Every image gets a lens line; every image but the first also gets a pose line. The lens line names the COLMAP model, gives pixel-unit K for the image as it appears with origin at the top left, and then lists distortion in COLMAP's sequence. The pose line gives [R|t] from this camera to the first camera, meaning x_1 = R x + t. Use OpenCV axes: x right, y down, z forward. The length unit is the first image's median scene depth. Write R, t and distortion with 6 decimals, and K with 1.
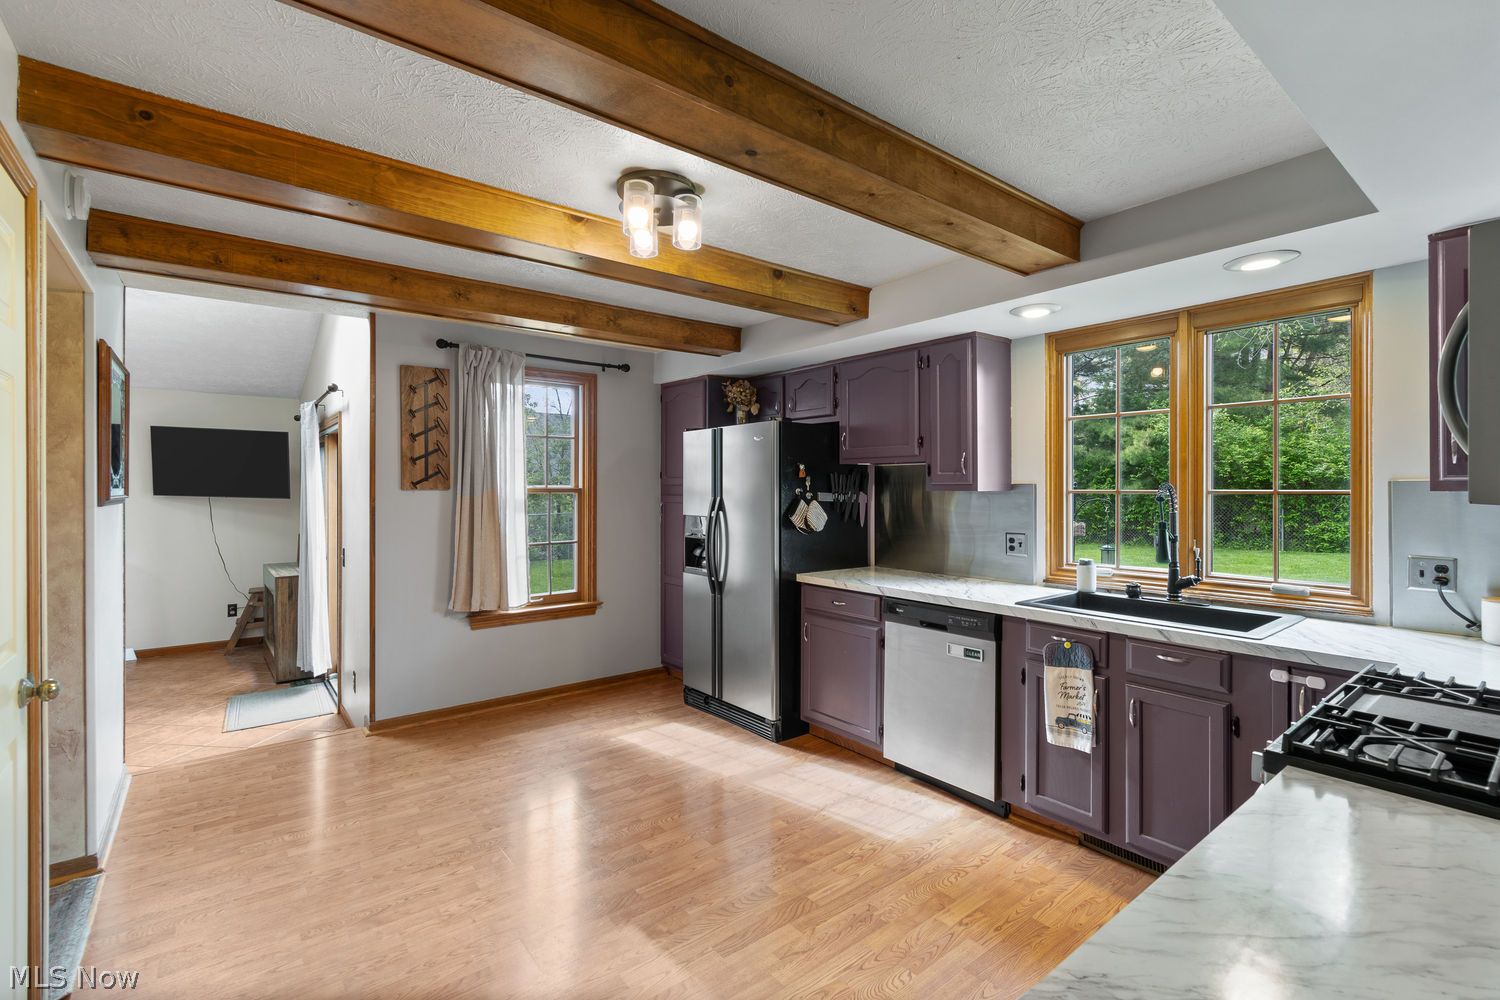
lens RADIAL K [[662.8, 0, 760.1], [0, 662.8, 494.1], [0, 0, 1]] dist [0.002253, -0.000023]
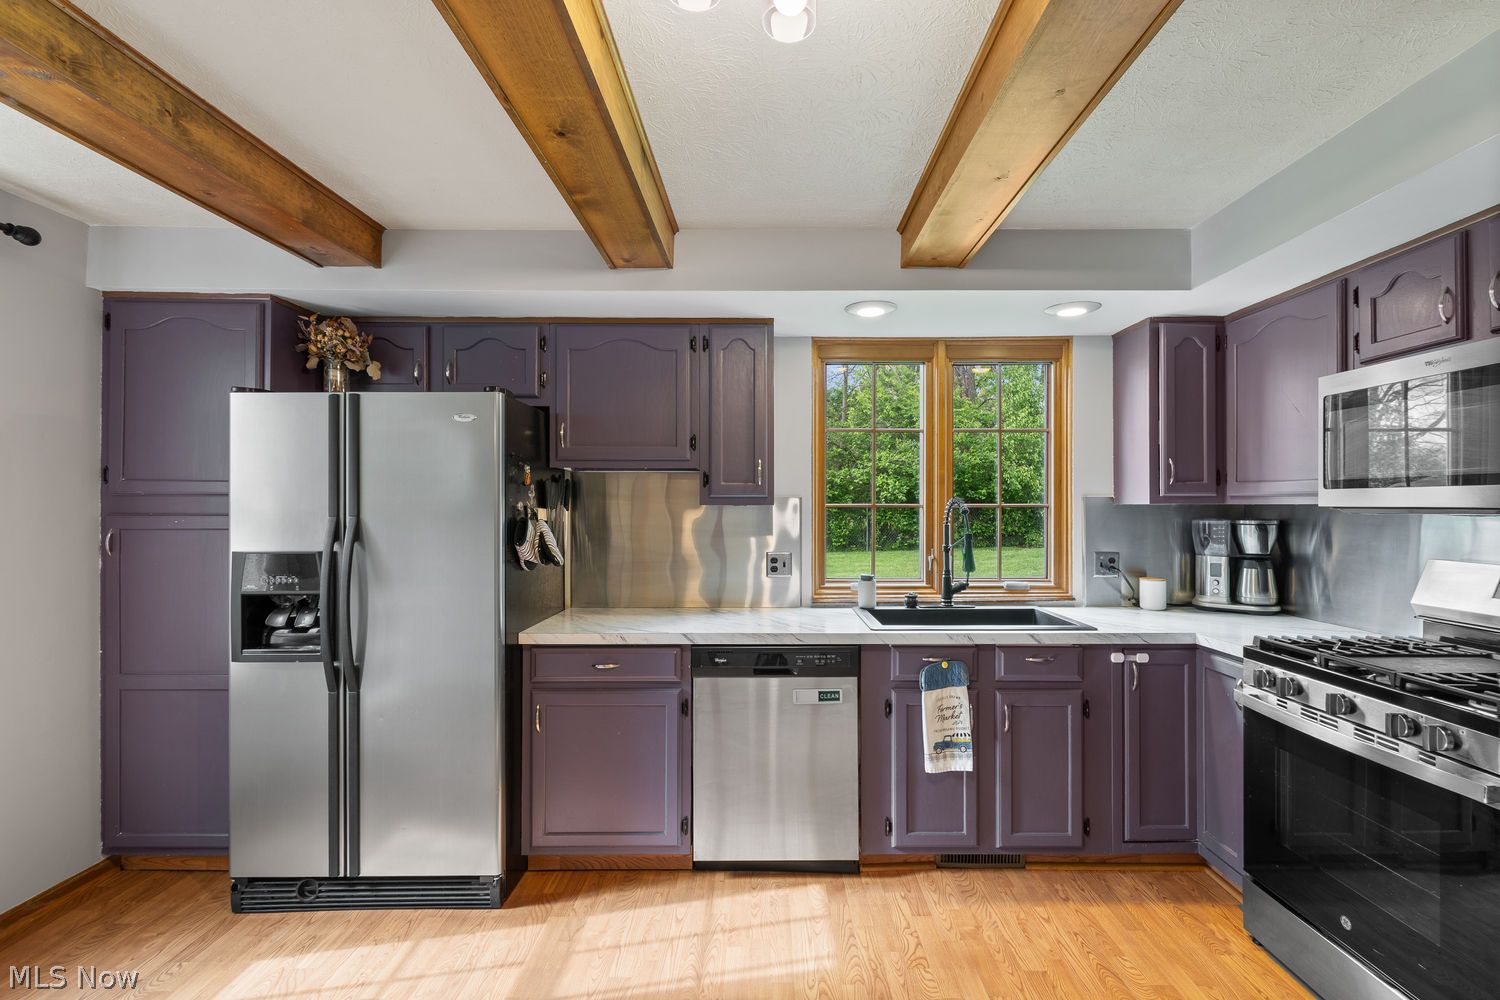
lens RADIAL K [[670.3, 0, 763.3], [0, 670.3, 507.8], [0, 0, 1]] dist [-0.000246, -0.000546]
pose [[0.628483, -0.000931, 0.777823, -0.405141], [0.006689, 0.999969, -0.004209, 0.003000], [-0.777795, 0.007848, 0.628469, 0.530582]]
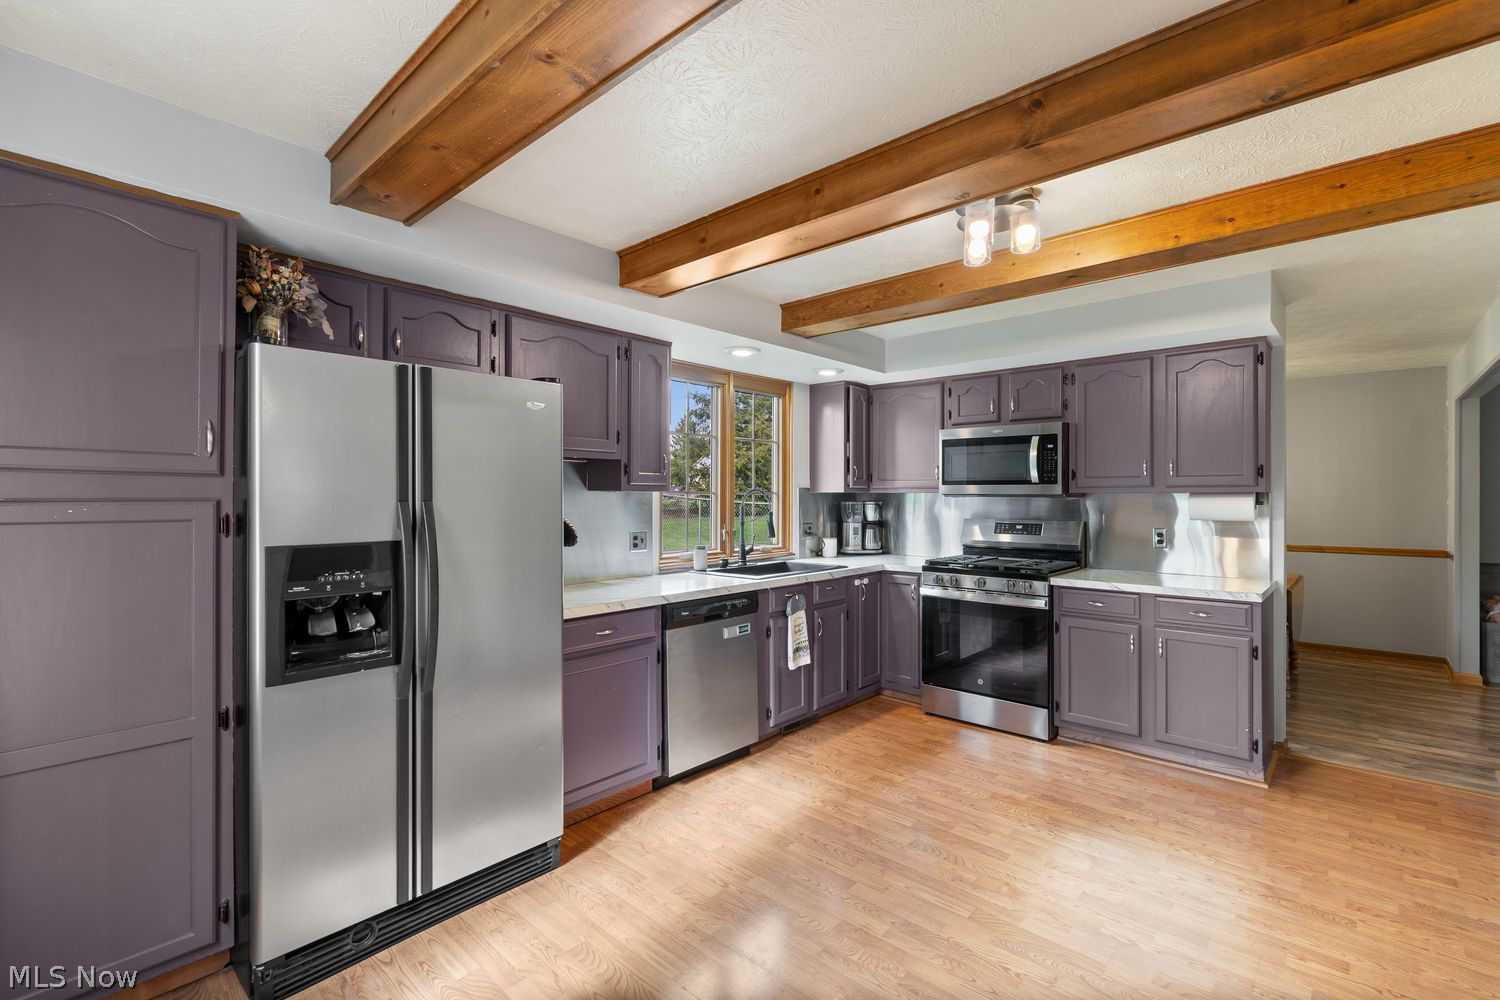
lens RADIAL K [[675.2, 0, 755.3], [0, 675.2, 498.7], [0, 0, 1]] dist [-0.002232, -0.000194]
pose [[-0.158062, -0.004296, 0.987420, -0.881556], [0.006848, 0.999962, 0.005447, 0.002305], [-0.987405, 0.007622, -0.158027, 1.182969]]
